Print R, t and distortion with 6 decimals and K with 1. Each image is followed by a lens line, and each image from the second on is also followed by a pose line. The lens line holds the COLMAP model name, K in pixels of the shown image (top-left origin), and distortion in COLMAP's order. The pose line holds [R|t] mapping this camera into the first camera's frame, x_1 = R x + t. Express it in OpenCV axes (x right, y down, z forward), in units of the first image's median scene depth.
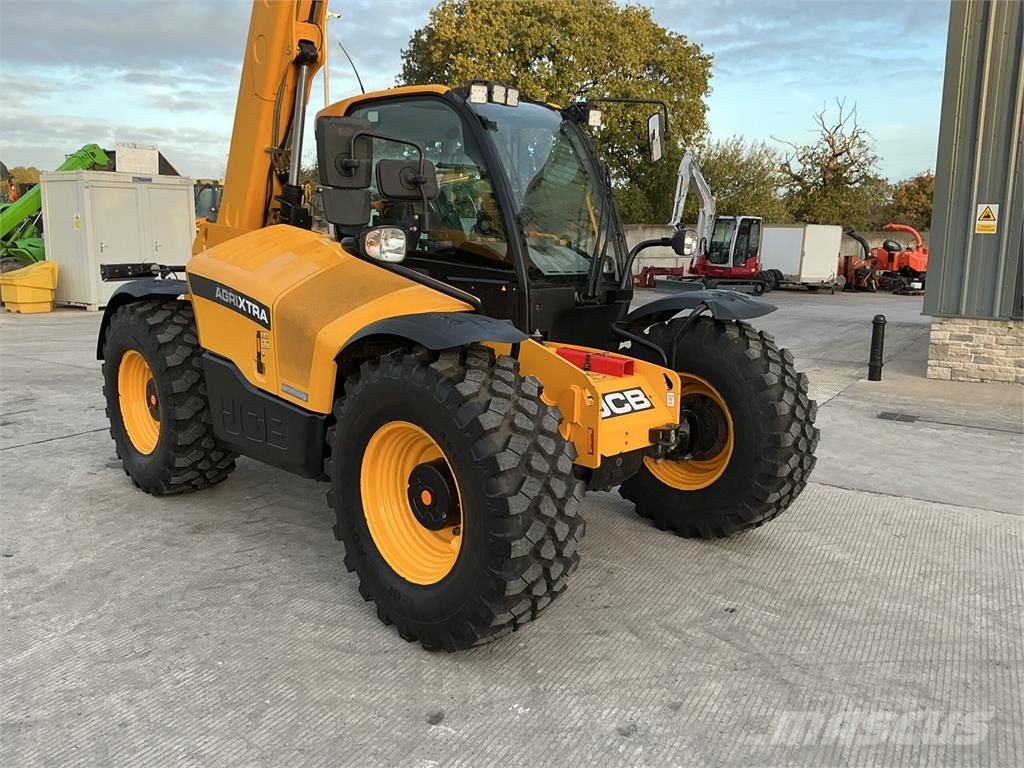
lens RADIAL K [[847.9, 0, 512.0], [0, 847.9, 380.0], [0, 0, 1]] dist [0.159570, -0.336595]
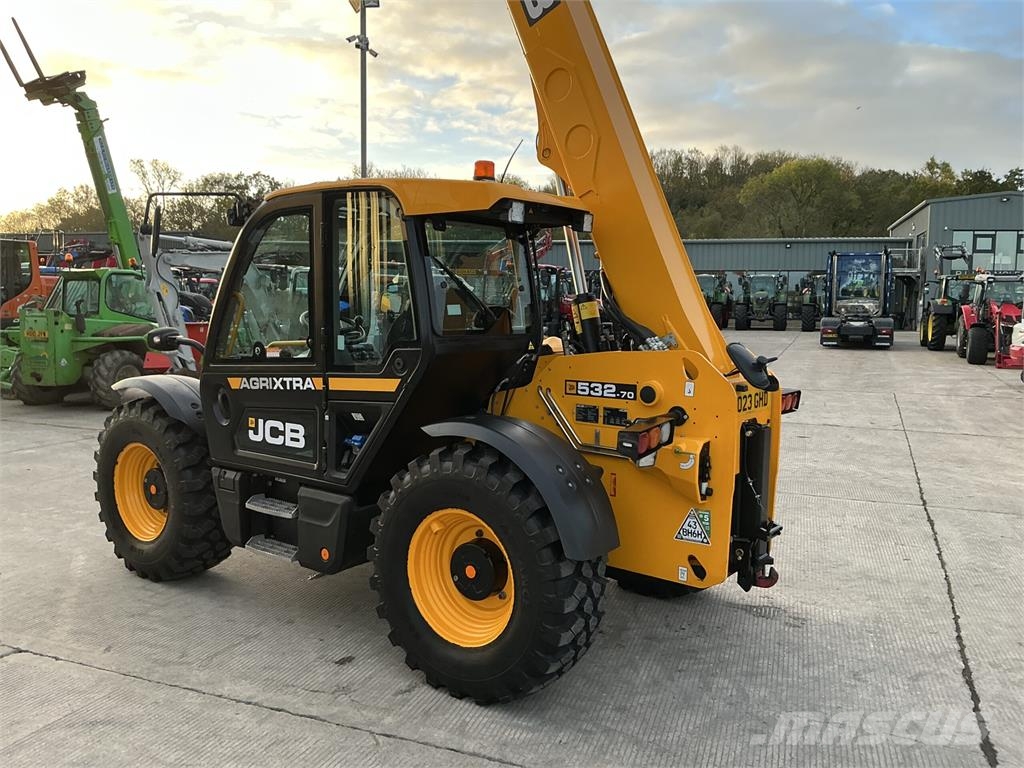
lens RADIAL K [[847.2, 0, 512.0], [0, 847.2, 384.0], [0, 0, 1]] dist [0.094287, -0.192058]
pose [[-0.987161, -0.016017, -0.158921, -0.062335], [-0.058242, 0.962554, 0.264761, -0.438979], [0.148730, 0.270618, -0.951129, 2.211480]]
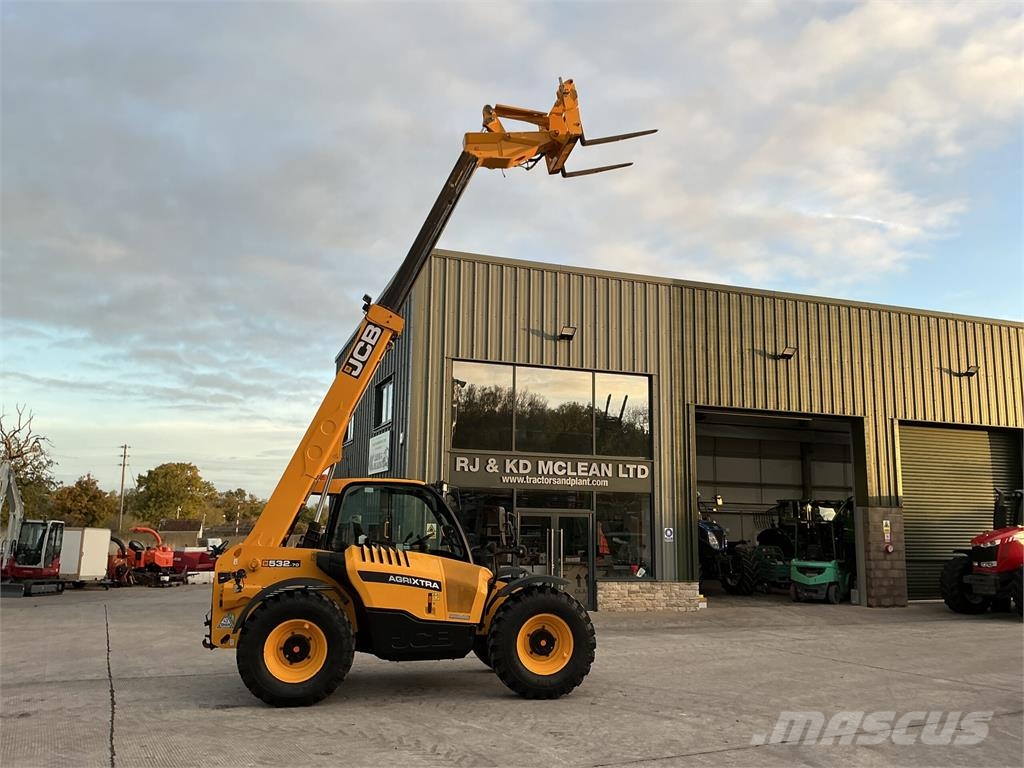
lens RADIAL K [[845.3, 0, 513.5], [0, 845.3, 383.1], [0, 0, 1]] dist [0.151156, -0.305355]
pose [[0.549449, 0.135072, 0.824537, -1.895380], [0.144689, 0.956555, -0.253116, 0.013171], [-0.822904, 0.258376, 0.506035, -0.414097]]
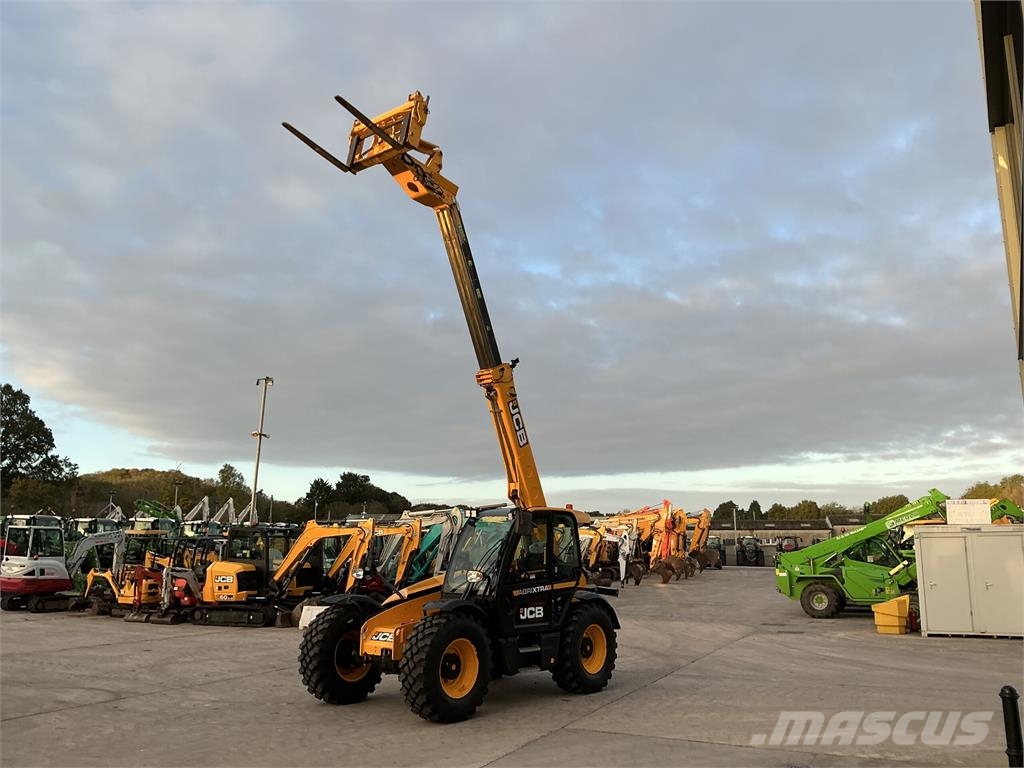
lens RADIAL K [[847.9, 0, 512.0], [0, 847.9, 380.0], [0, 0, 1]] dist [0.159570, -0.336595]
pose [[0.107312, -0.204370, -0.972994, 2.456189], [-0.178012, 0.958881, -0.221039, -0.182291], [0.978159, 0.196924, 0.066519, 0.888522]]
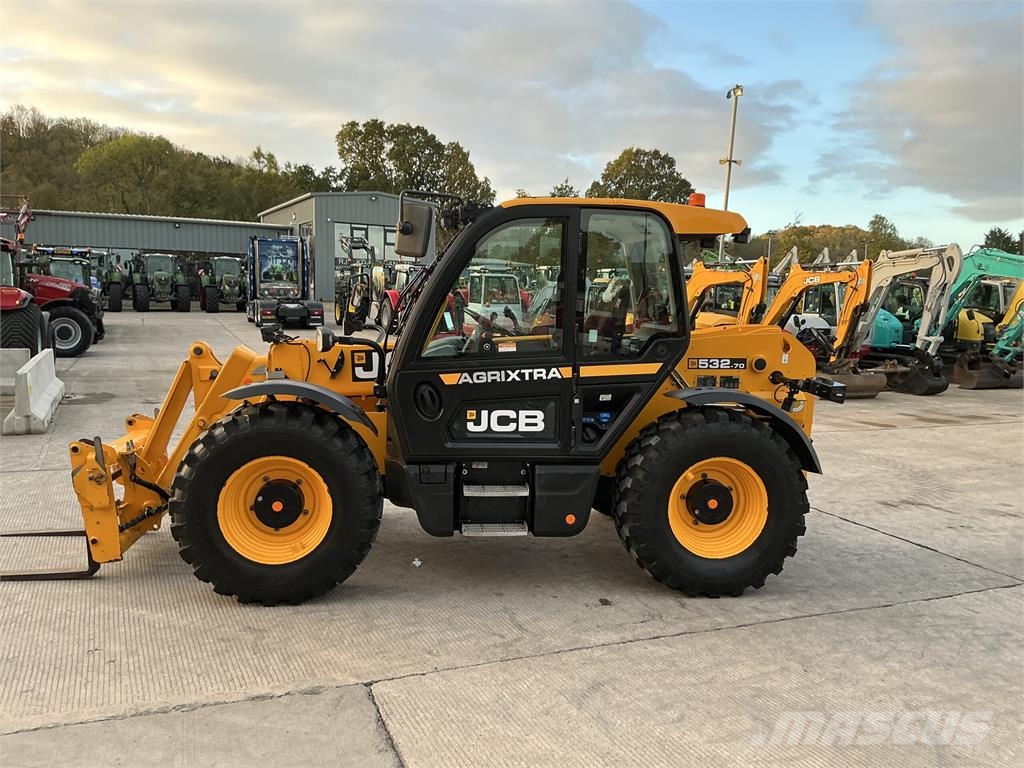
lens RADIAL K [[847.9, 0, 512.0], [0, 847.9, 380.0], [0, 0, 1]] dist [0.159570, -0.336595]
pose [[-0.600171, 0.050456, -0.798278, 0.924232], [-0.171483, 0.966687, 0.190028, -0.361185], [0.781273, 0.250941, -0.571525, 1.845479]]
